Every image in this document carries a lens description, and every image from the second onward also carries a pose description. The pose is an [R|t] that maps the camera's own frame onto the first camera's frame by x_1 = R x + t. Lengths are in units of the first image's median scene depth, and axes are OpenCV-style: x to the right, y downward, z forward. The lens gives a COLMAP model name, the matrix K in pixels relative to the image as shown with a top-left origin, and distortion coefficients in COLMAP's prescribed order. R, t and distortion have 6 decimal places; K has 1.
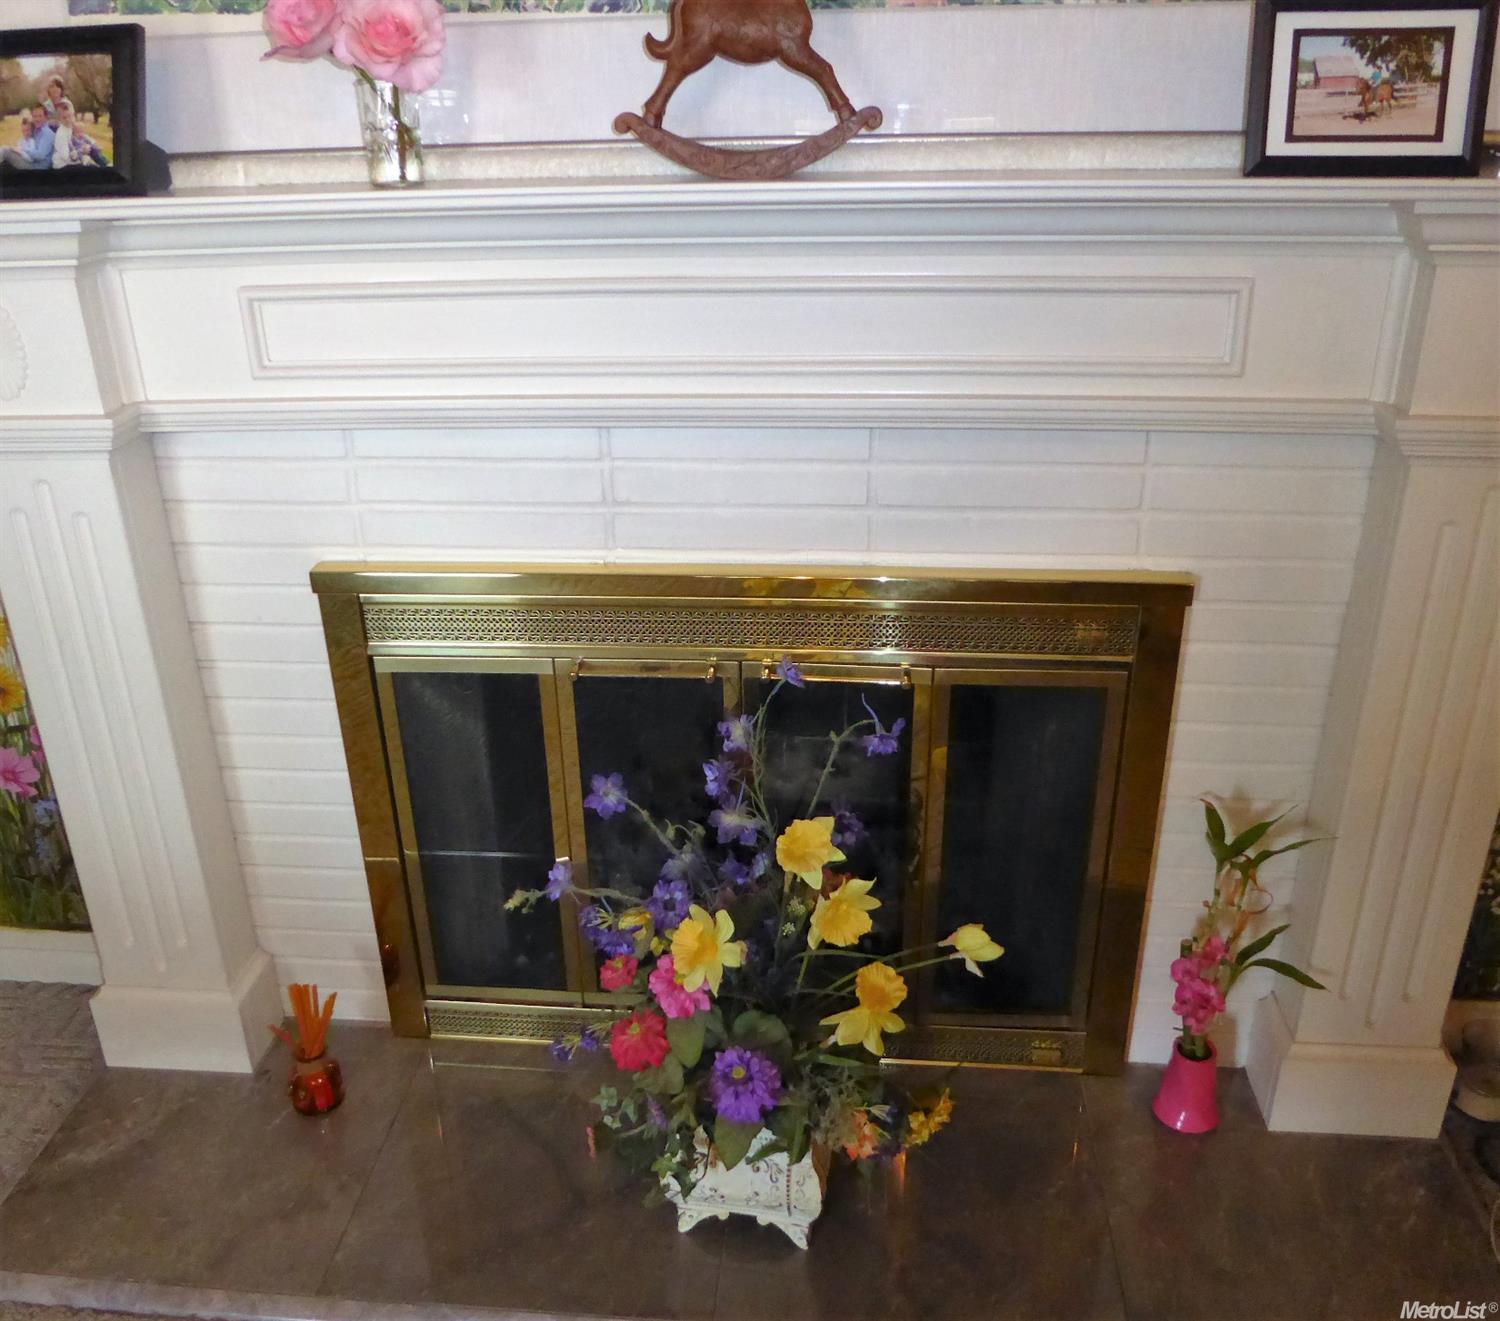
lens RADIAL K [[1233.1, 0, 759.1], [0, 1233.1, 604.4], [0, 0, 1]] dist [-0.031903, -0.001278]
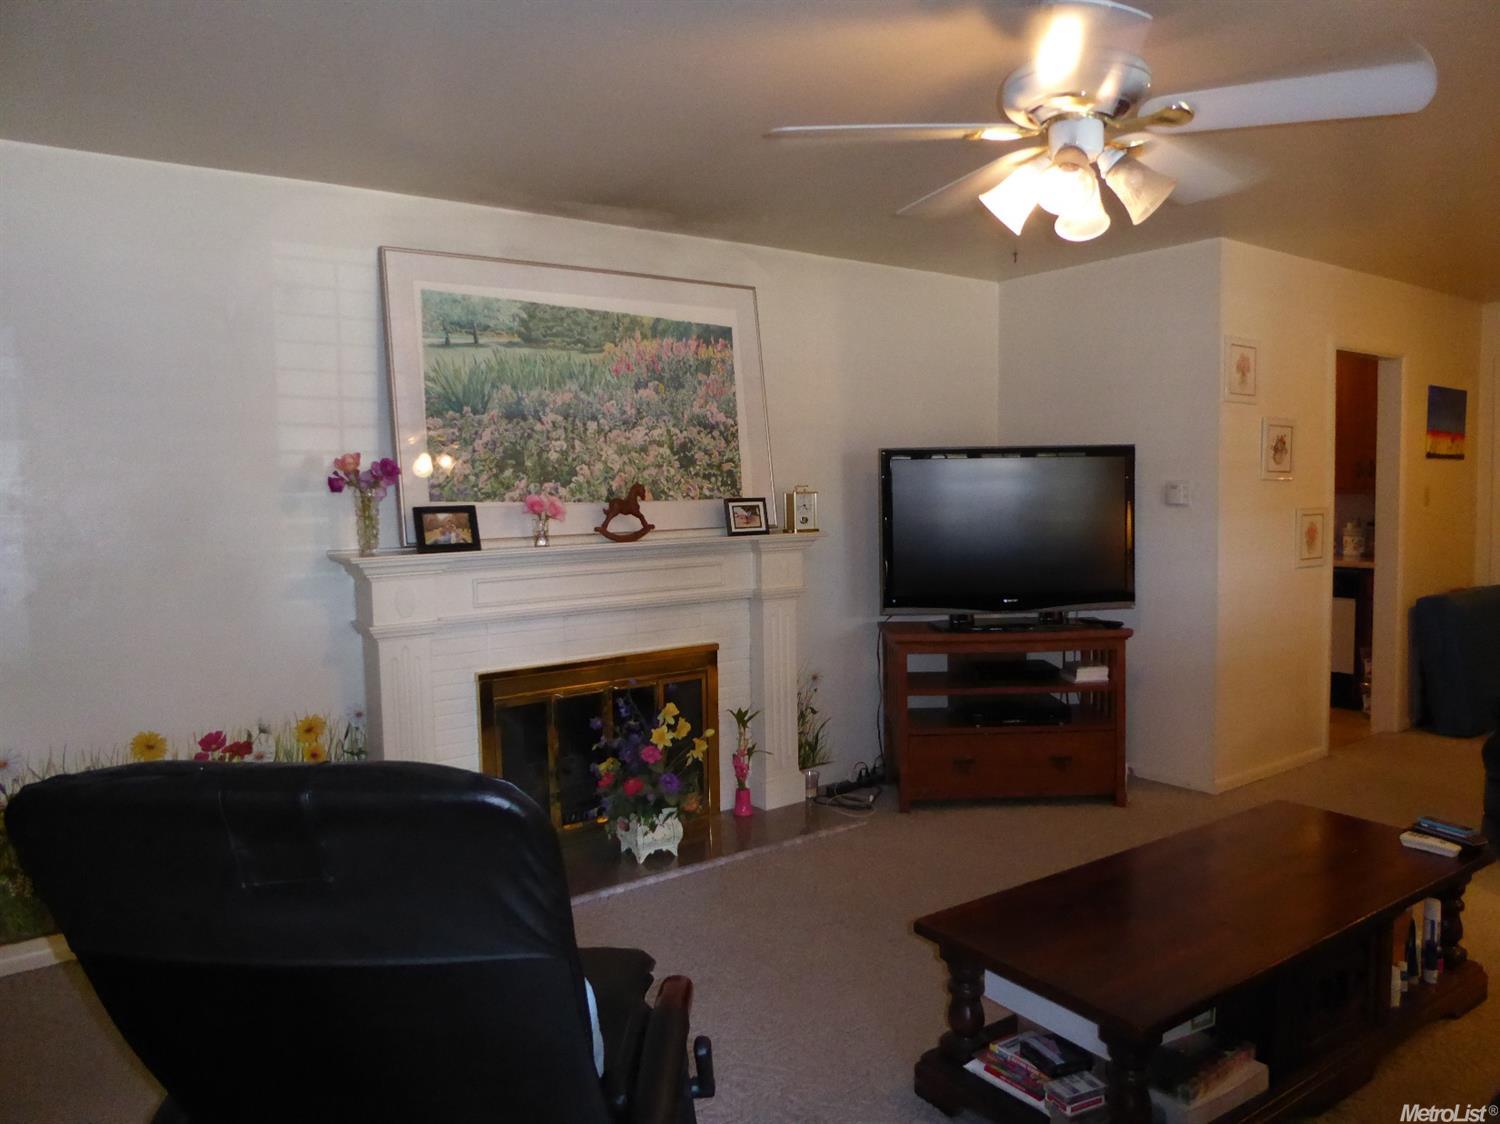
lens RADIAL K [[1035.3, 0, 750.3], [0, 1035.3, 574.0], [0, 0, 1]] dist [-0.018130, 0.001624]
pose [[0.748419, -0.051112, 0.661254, -1.901555], [0.265125, 0.936955, -0.227650, 0.611757], [-0.607929, 0.345692, 0.714786, -1.578910]]
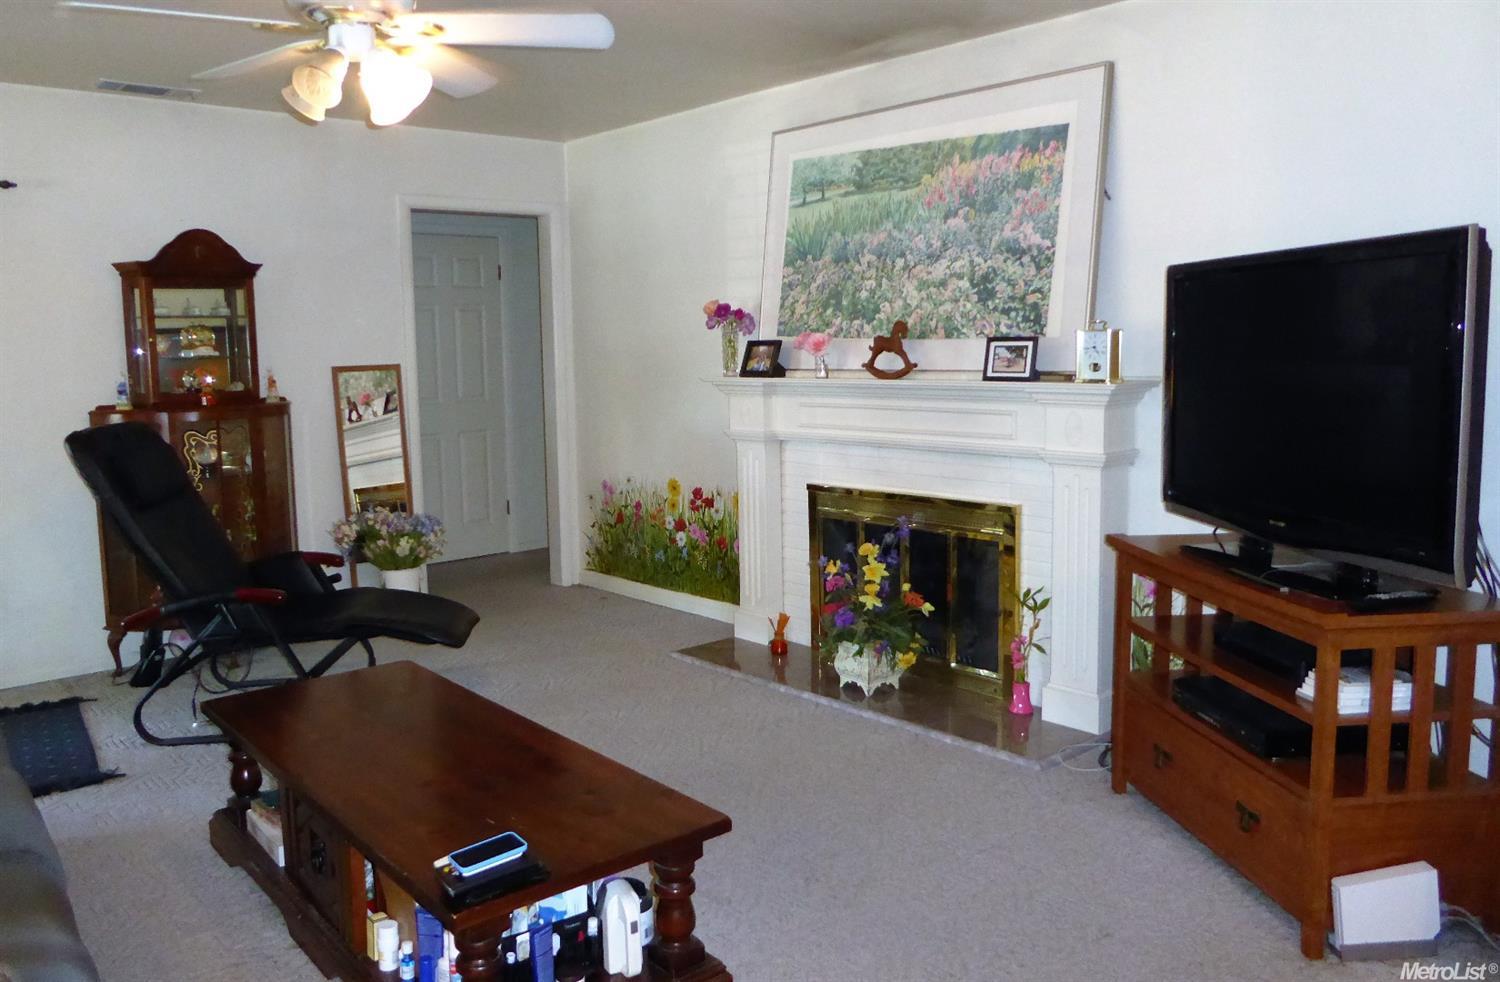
lens RADIAL K [[1181.7, 0, 747.1], [0, 1181.7, 481.4], [0, 0, 1]] dist [0.006889, -0.001382]
pose [[0.738127, 0.088803, -0.668792, 2.206259], [-0.263129, 0.950689, -0.164175, 0.708432], [0.621234, 0.297160, 0.725096, -1.936843]]
